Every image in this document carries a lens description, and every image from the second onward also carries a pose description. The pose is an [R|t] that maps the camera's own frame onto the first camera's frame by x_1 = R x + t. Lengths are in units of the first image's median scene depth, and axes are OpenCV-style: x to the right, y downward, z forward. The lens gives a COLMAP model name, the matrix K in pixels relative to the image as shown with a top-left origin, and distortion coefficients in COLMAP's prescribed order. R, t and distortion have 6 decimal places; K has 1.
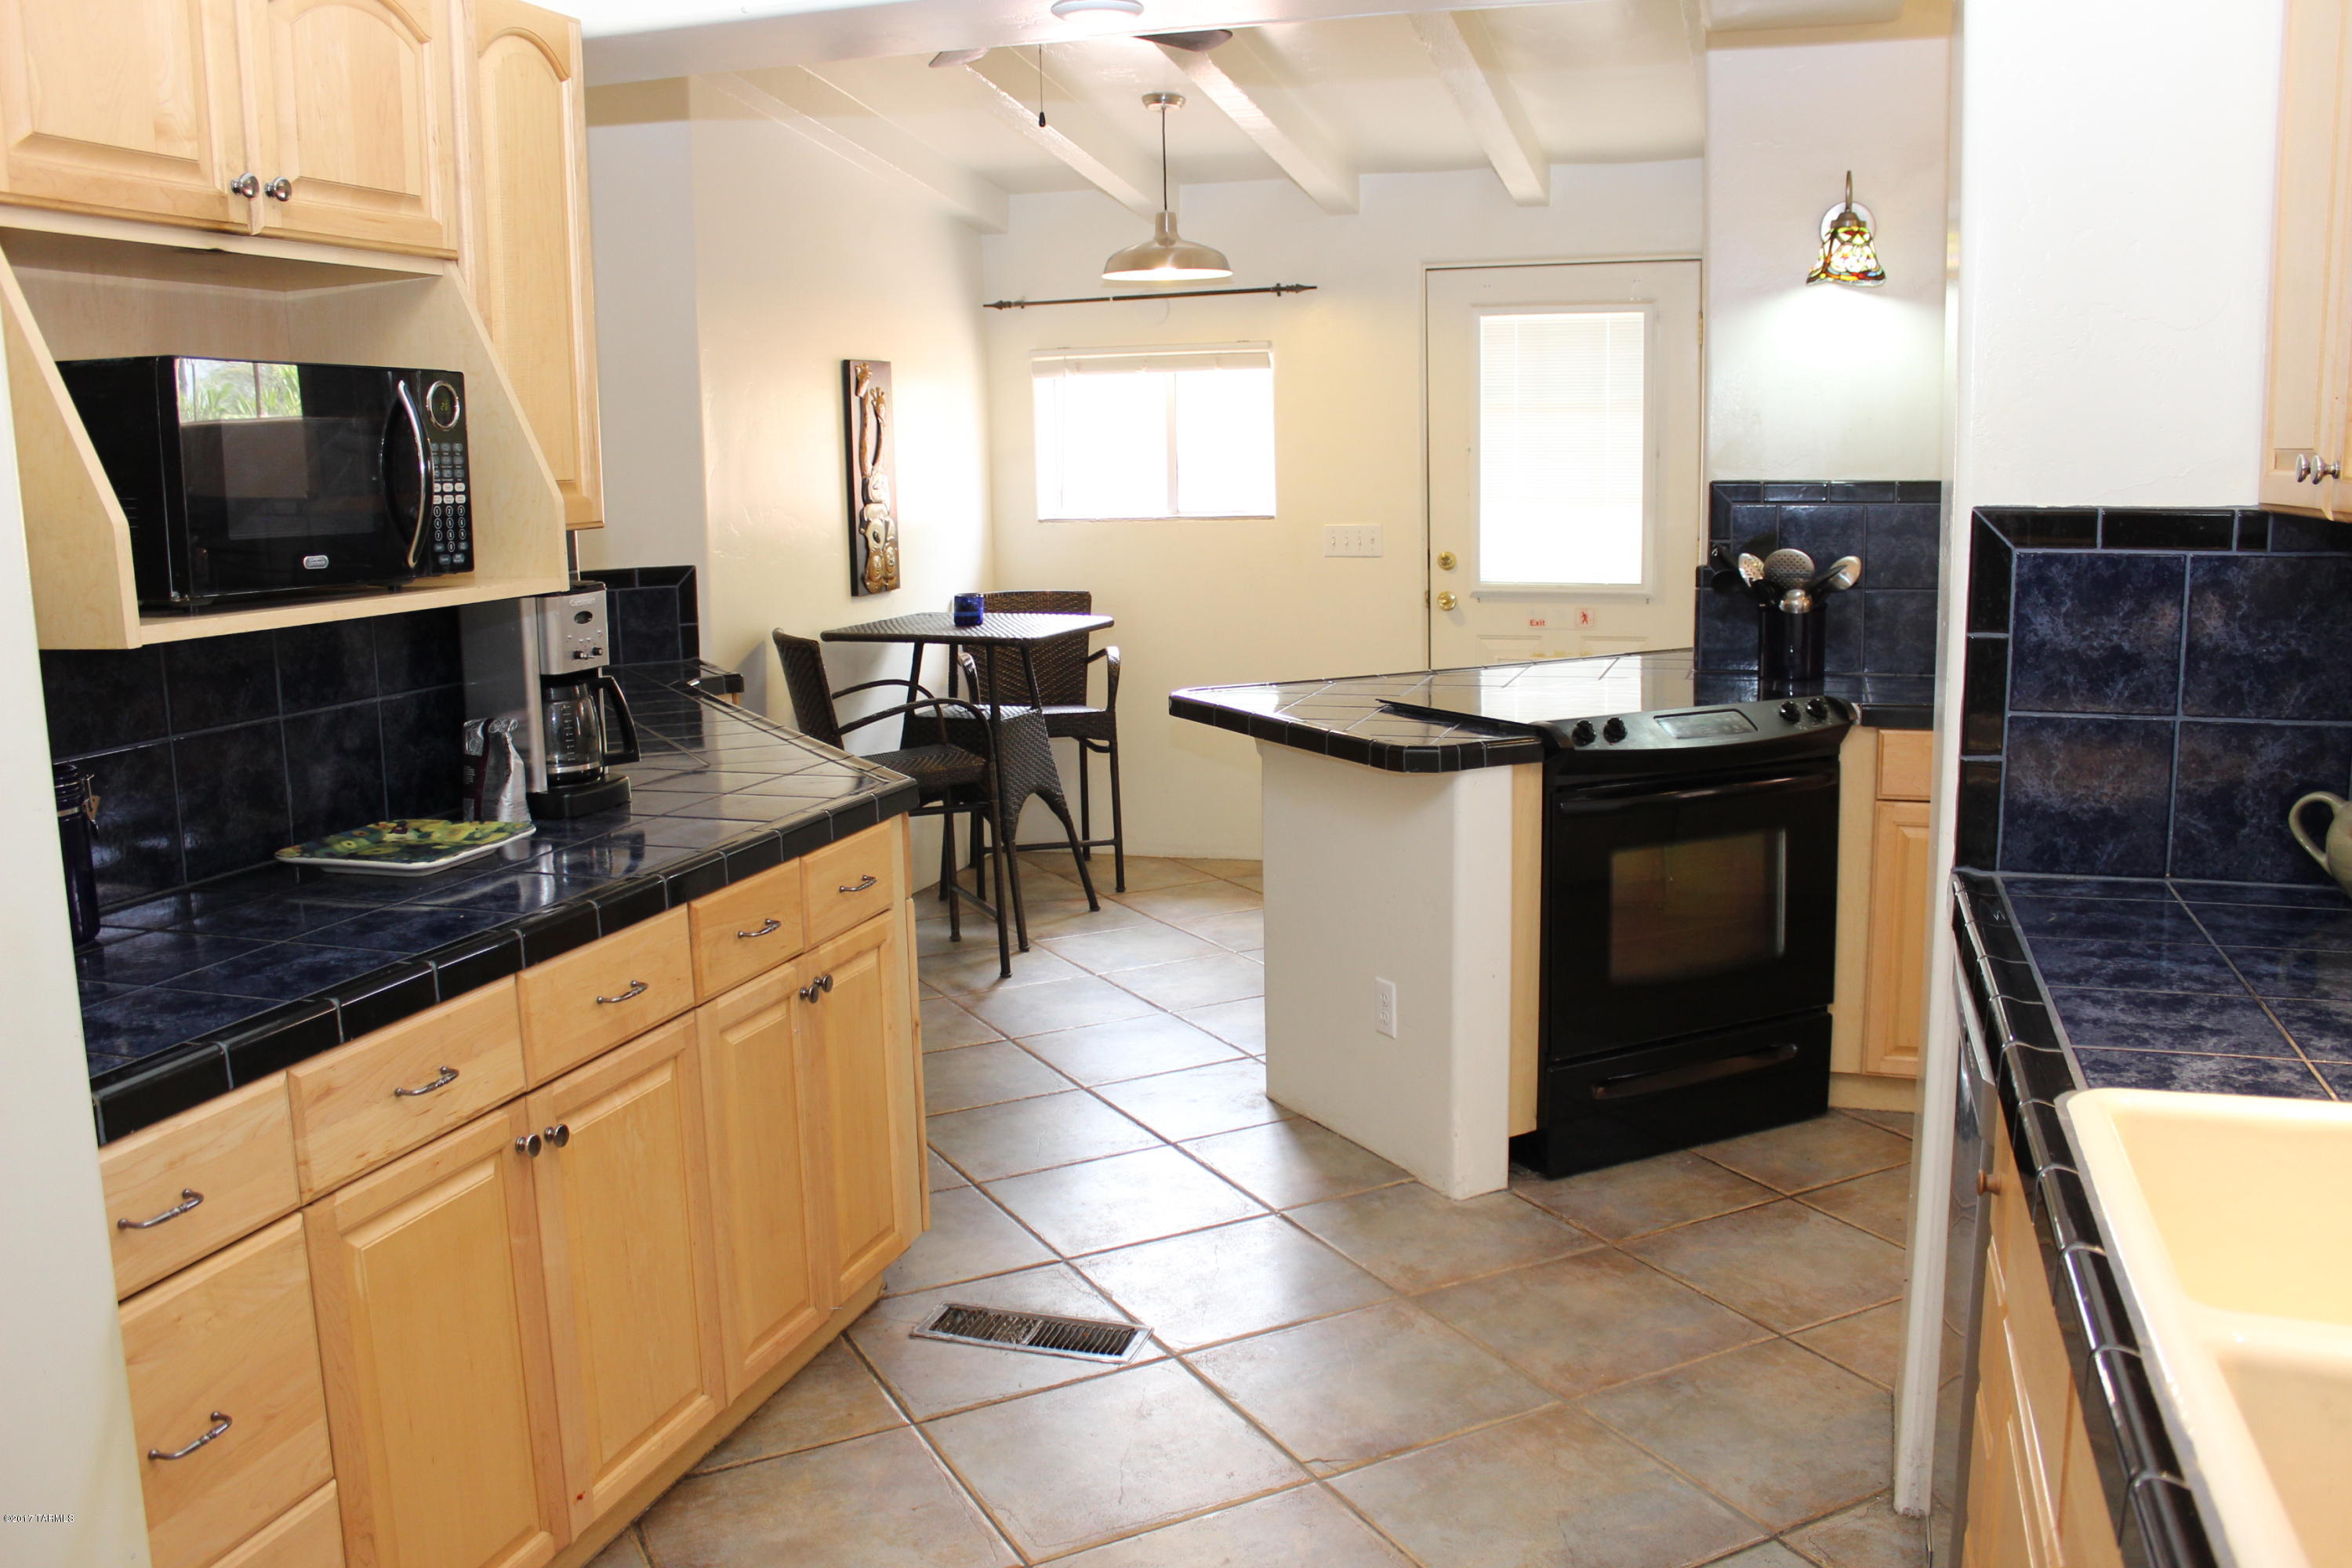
lens RADIAL K [[1967.2, 0, 1176.0], [0, 1967.2, 784.0], [0, 0, 1]] dist [-0.080269, 0.019558]
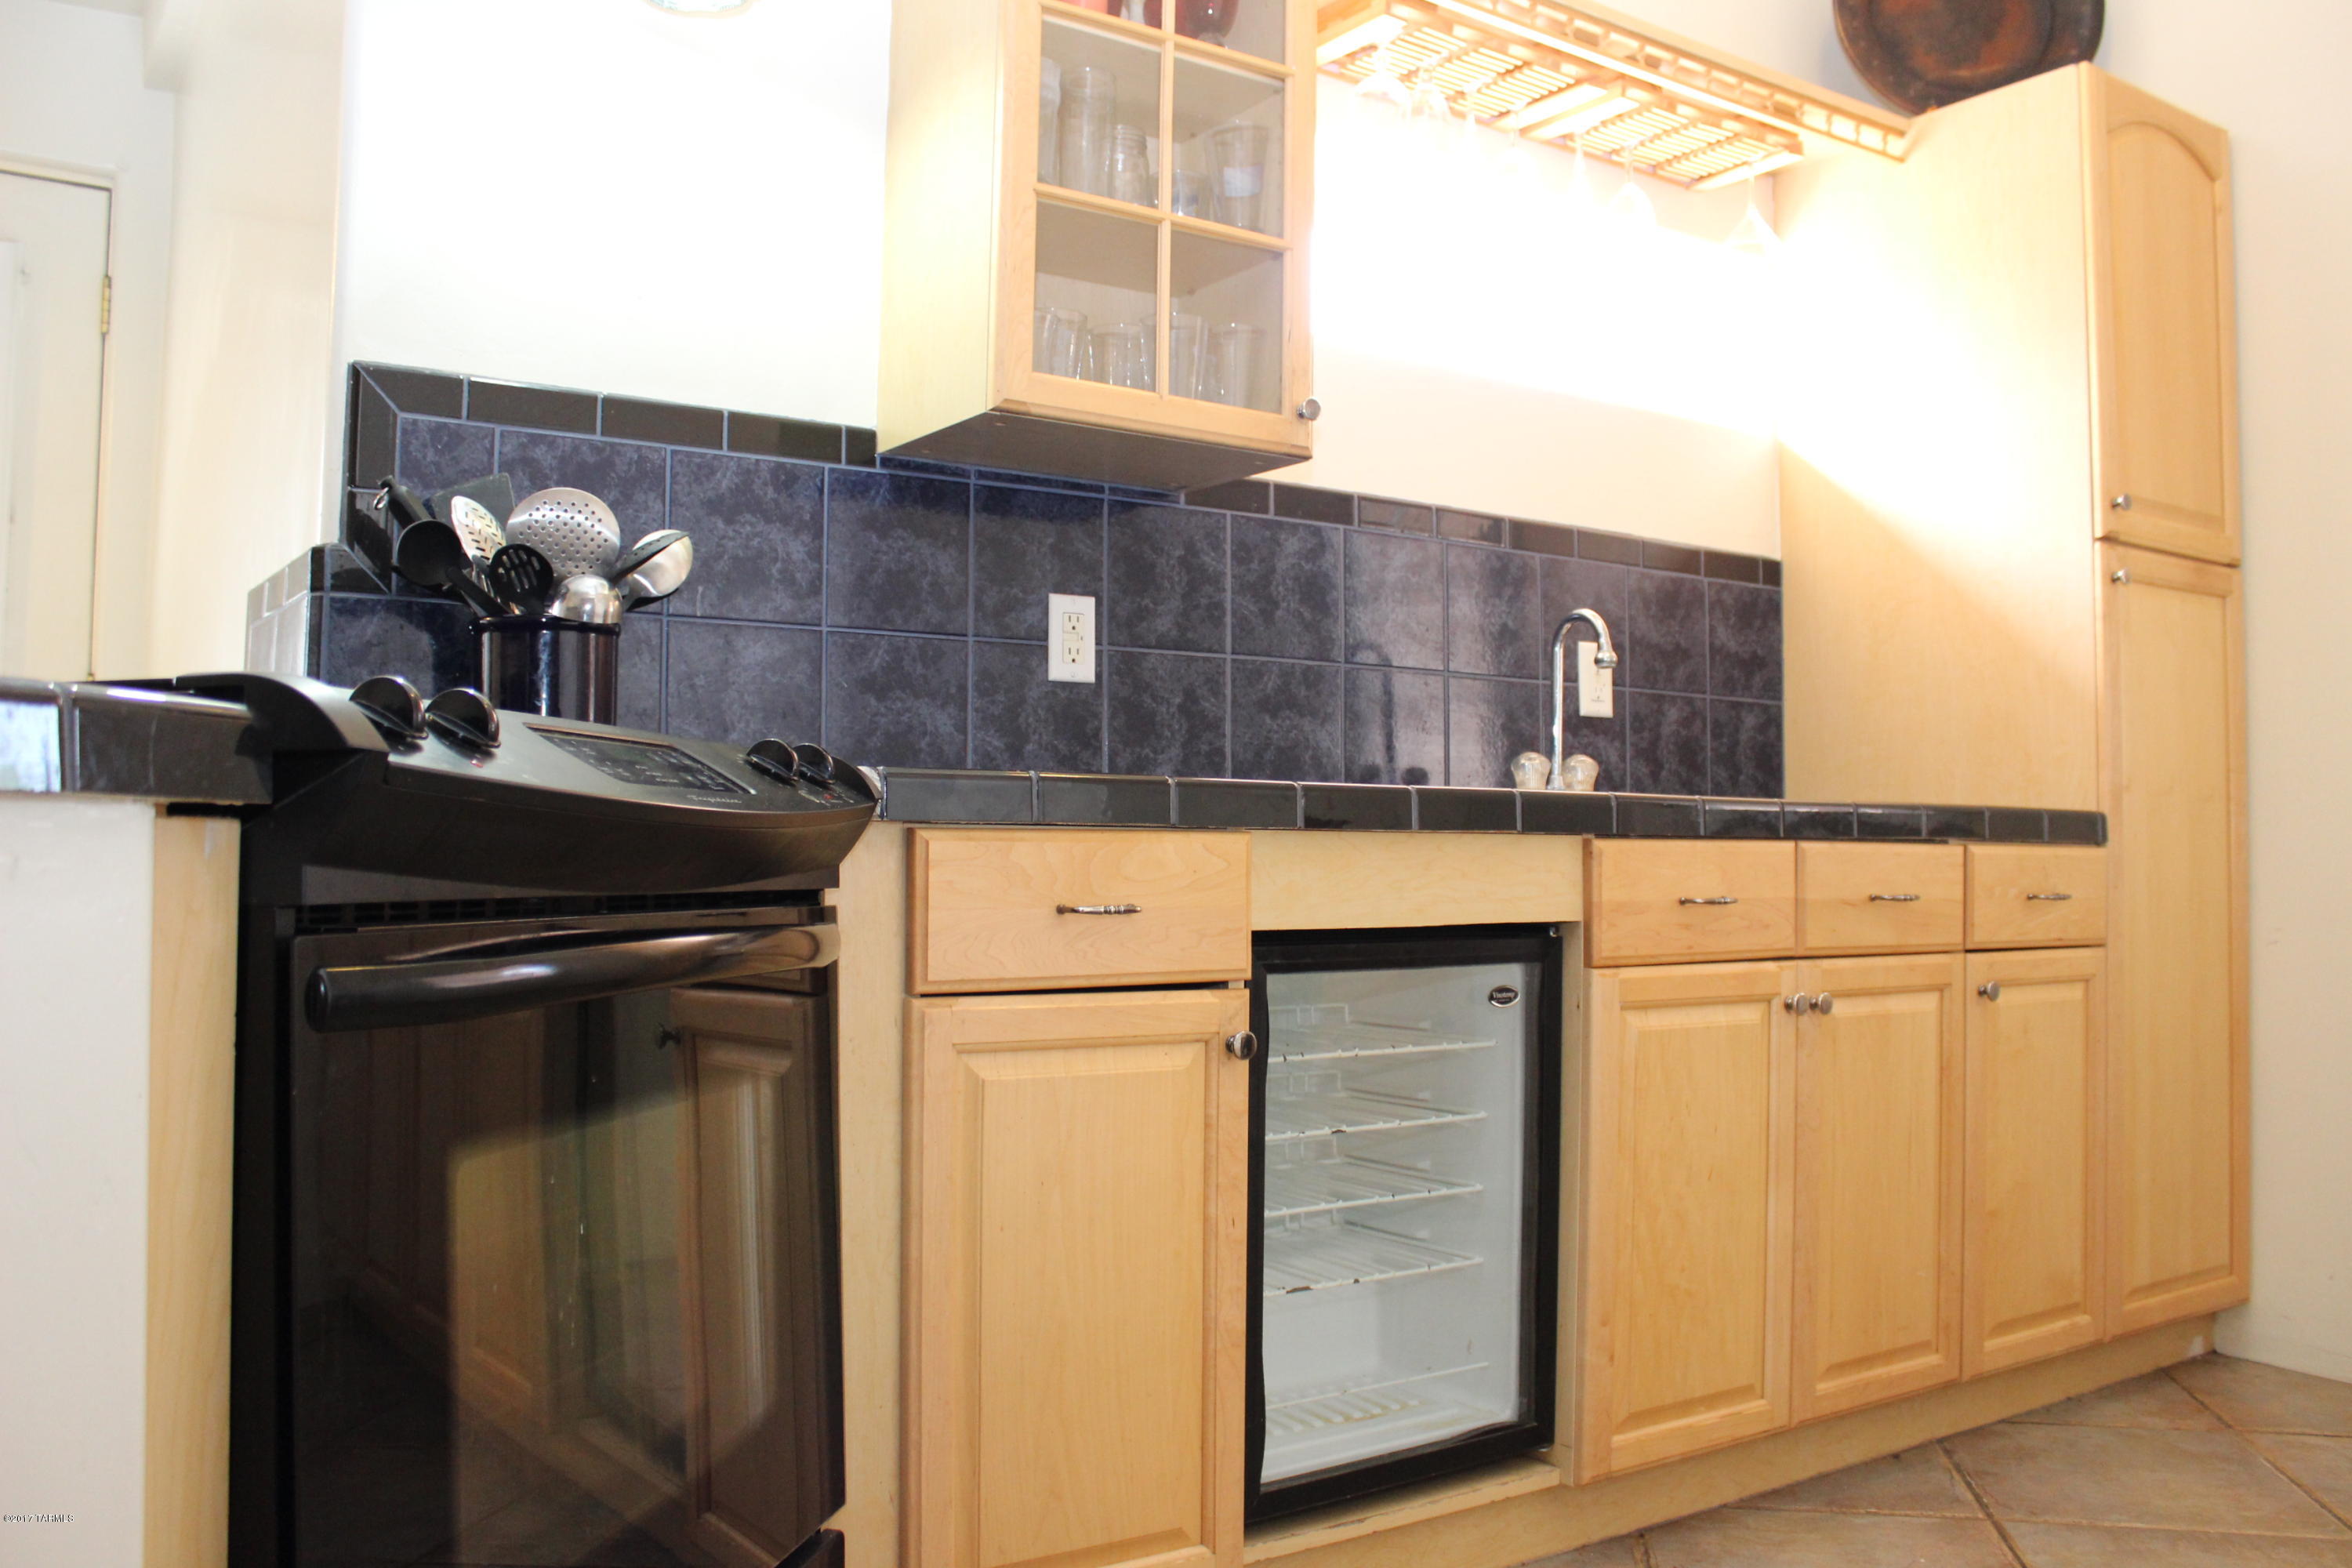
lens RADIAL K [[1967.2, 0, 1176.0], [0, 1967.2, 784.0], [0, 0, 1]] dist [-0.080269, 0.019558]
pose [[0.612762, 0.055356, 0.788327, 0.051167], [0.108992, 0.982091, -0.153681, 0.034440], [-0.782716, 0.180091, 0.595754, 0.673733]]
